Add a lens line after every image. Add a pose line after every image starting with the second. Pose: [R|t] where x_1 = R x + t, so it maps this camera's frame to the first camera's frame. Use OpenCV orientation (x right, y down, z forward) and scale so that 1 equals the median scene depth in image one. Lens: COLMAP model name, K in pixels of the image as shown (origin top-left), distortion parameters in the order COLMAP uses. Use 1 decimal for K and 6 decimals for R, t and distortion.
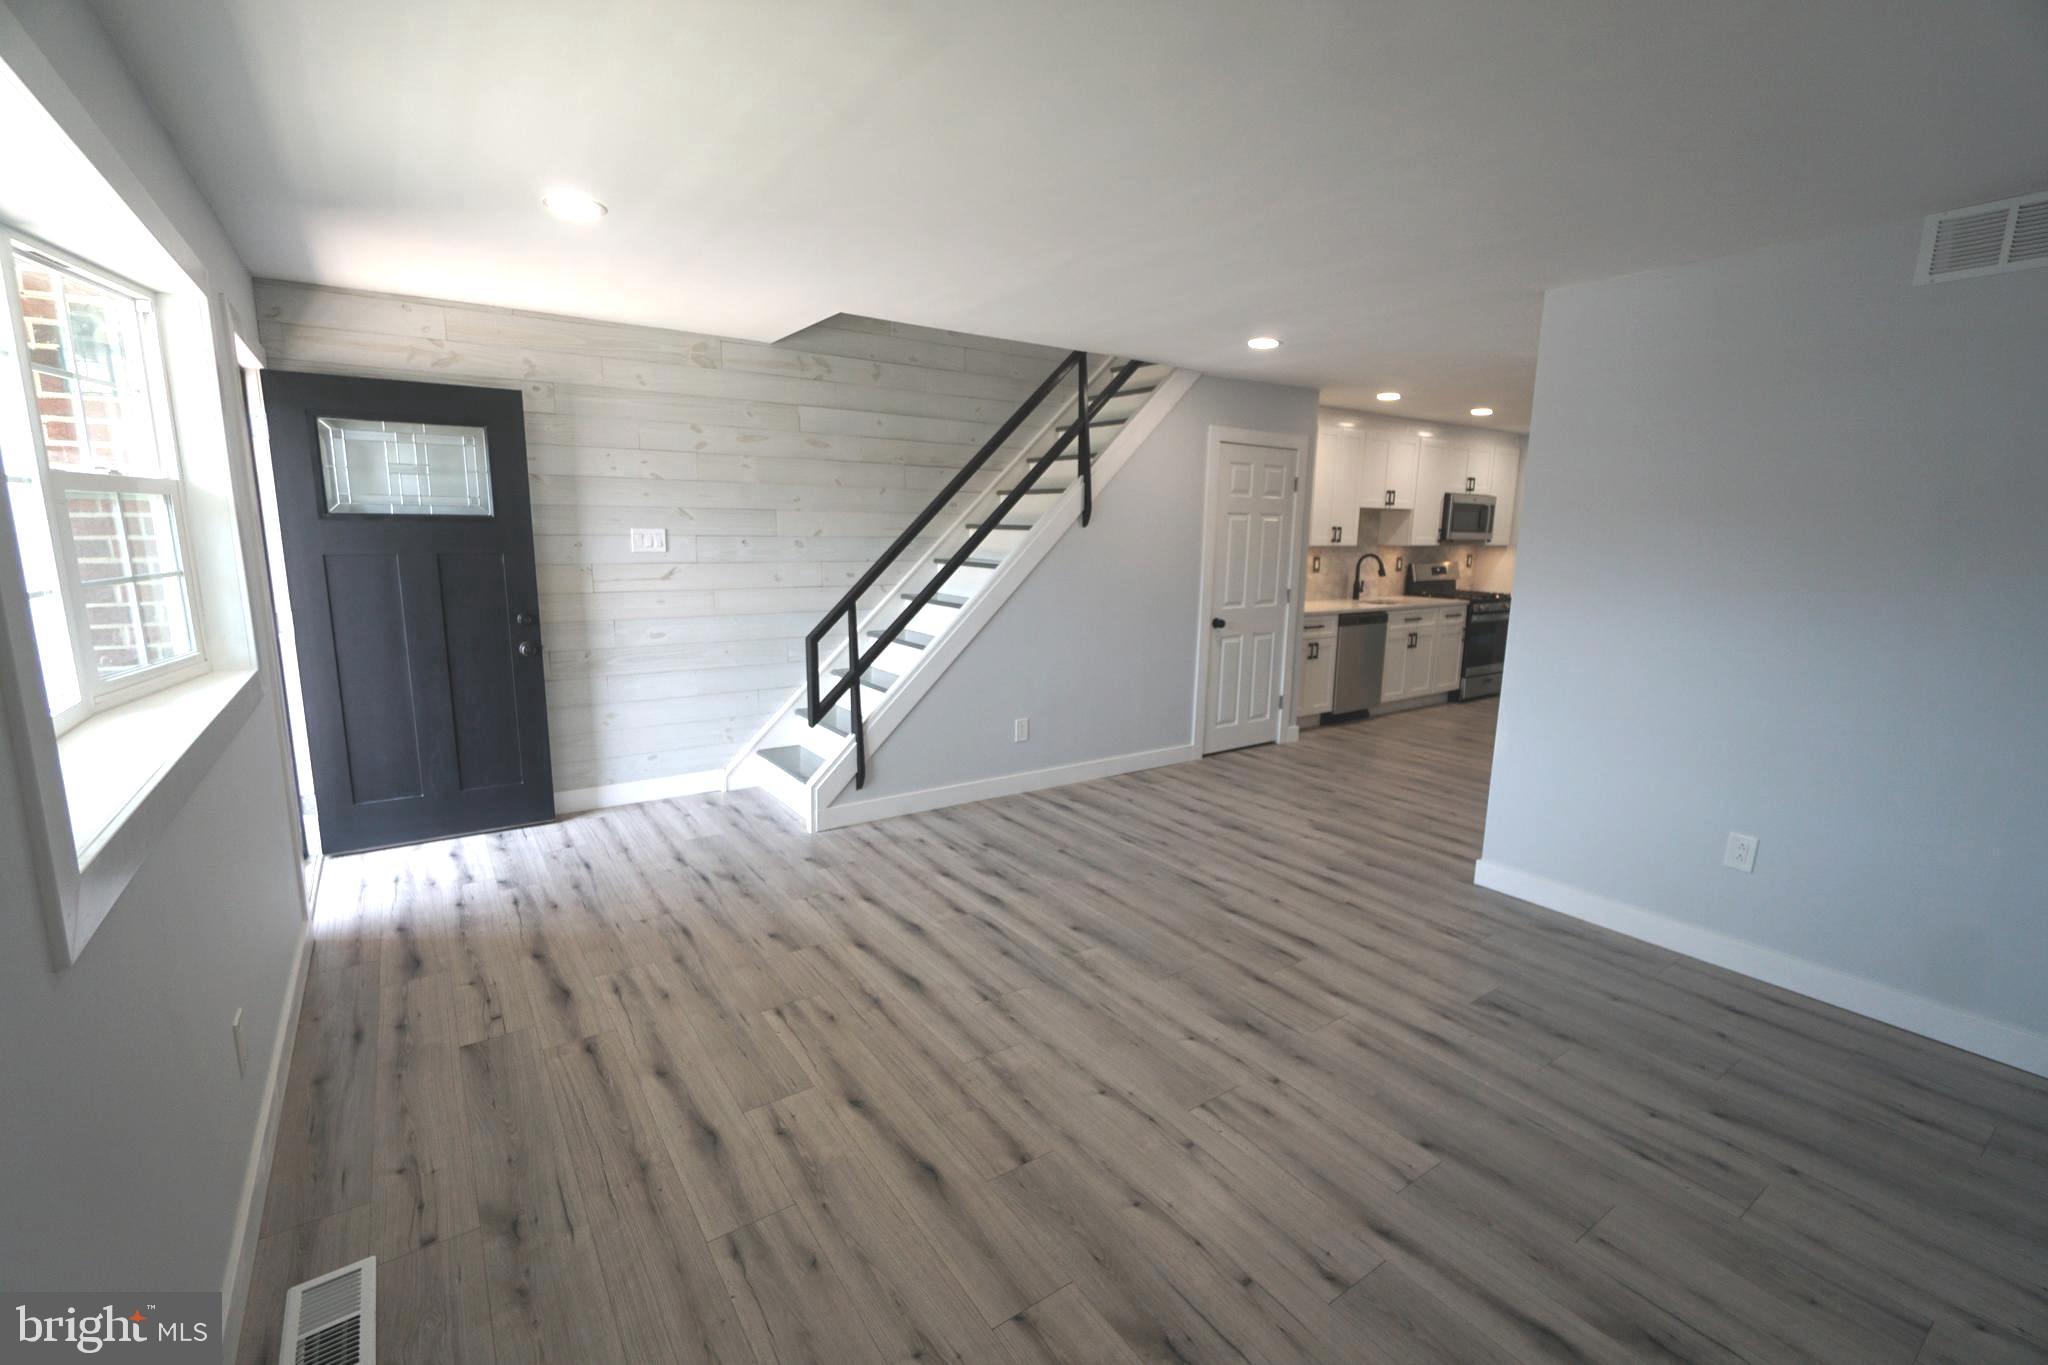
lens RADIAL K [[879.6, 0, 1009.3], [0, 879.6, 681.6], [0, 0, 1]] dist [-0.015360, 0.008307]
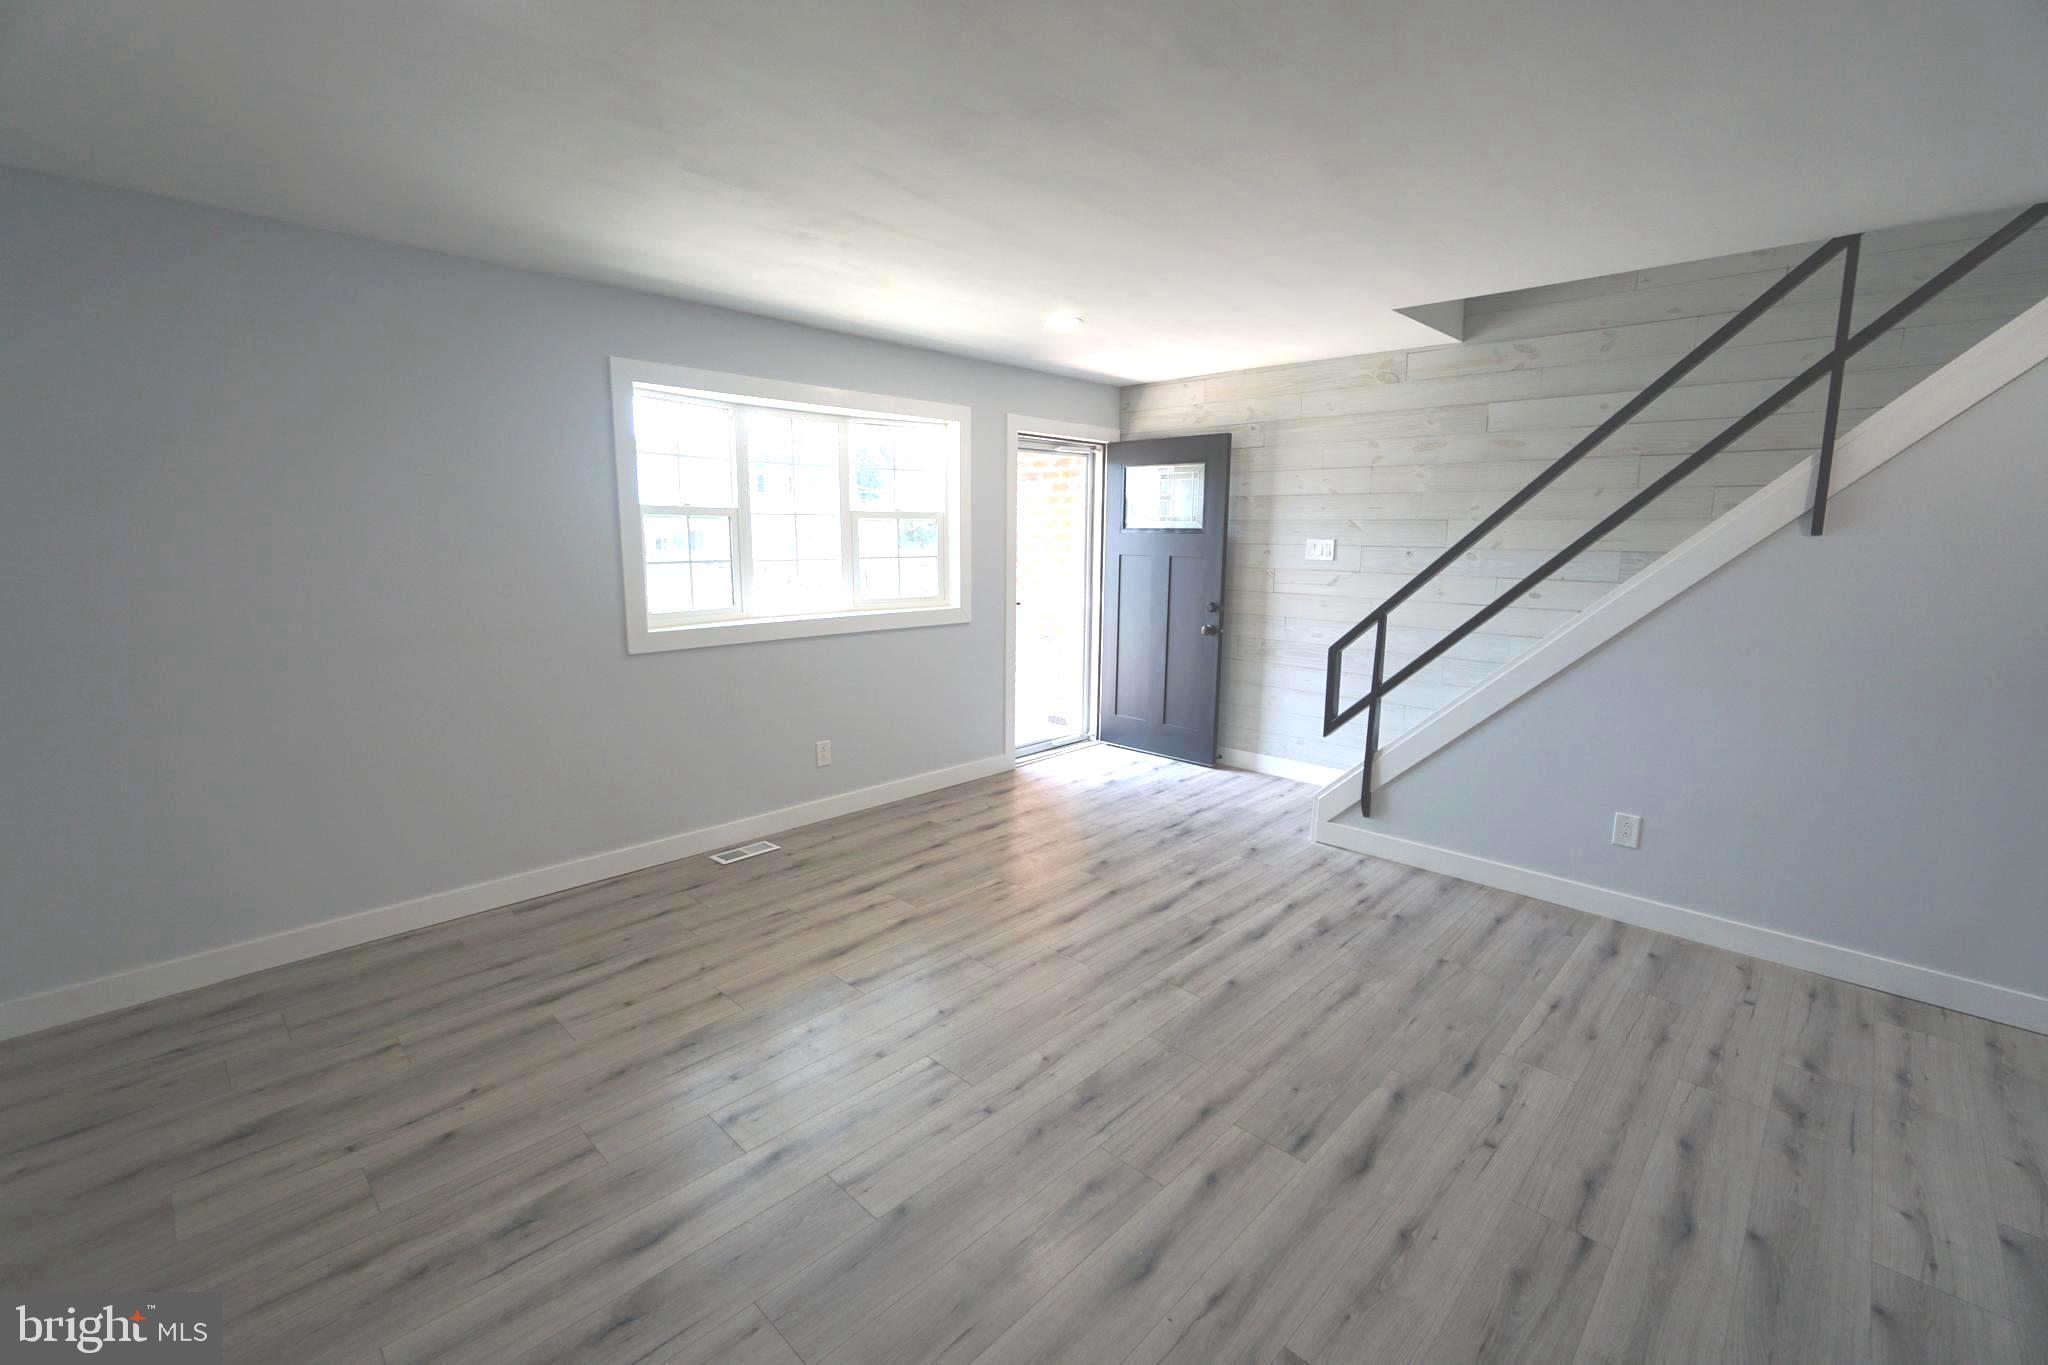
lens RADIAL K [[879.6, 0, 1009.3], [0, 879.6, 681.6], [0, 0, 1]] dist [-0.015360, 0.008307]
pose [[0.192088, 0.152804, -0.969409, 0.725482], [-0.177754, 0.976883, 0.118761, -0.069583], [0.965145, 0.149503, 0.214809, 0.472354]]
